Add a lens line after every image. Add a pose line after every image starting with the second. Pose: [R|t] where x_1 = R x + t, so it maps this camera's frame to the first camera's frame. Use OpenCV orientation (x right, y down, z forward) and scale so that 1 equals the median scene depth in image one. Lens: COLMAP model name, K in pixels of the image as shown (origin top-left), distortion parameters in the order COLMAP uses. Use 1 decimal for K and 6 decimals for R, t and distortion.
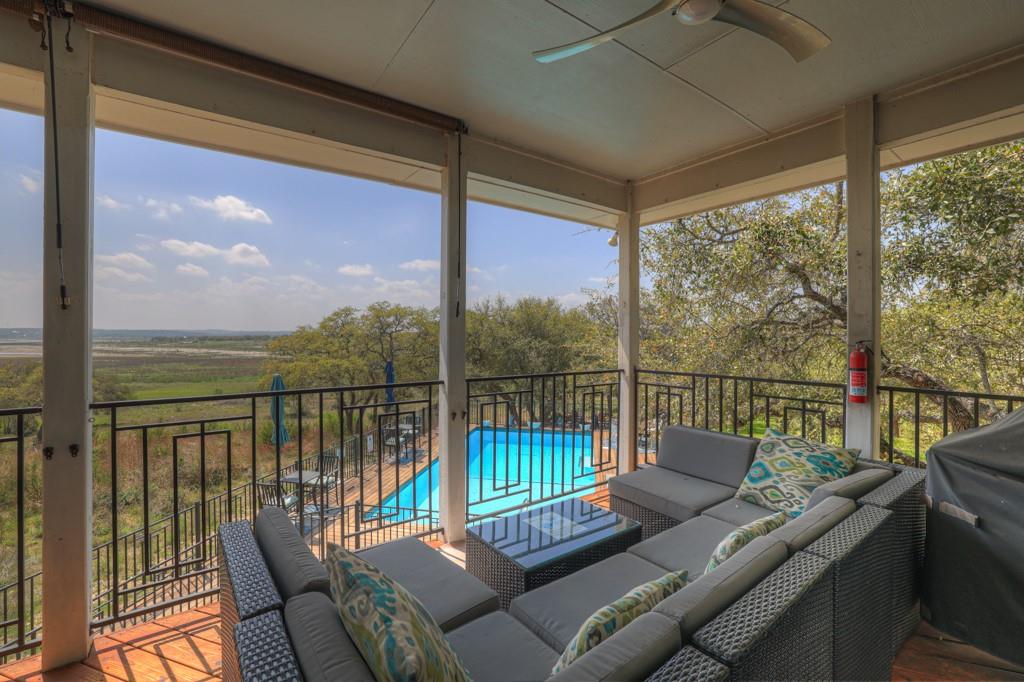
lens RADIAL K [[429.5, 0, 507.8], [0, 429.5, 337.9], [0, 0, 1]] dist [-0.010713, 0.002345]
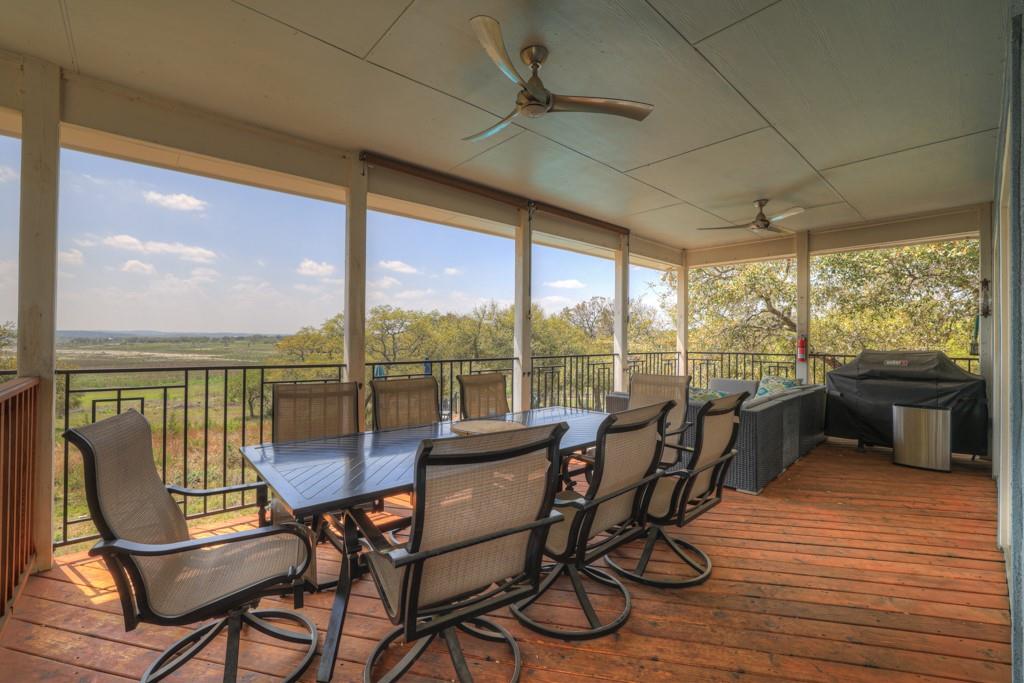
lens RADIAL K [[429.5, 0, 514.5], [0, 429.5, 339.8], [0, 0, 1]] dist [-0.010713, 0.002345]
pose [[0.993051, 0.003302, 0.117640, -0.095009], [-0.003041, 0.999993, -0.002396, 0.004280], [-0.117647, 0.002022, 0.993053, -0.106696]]
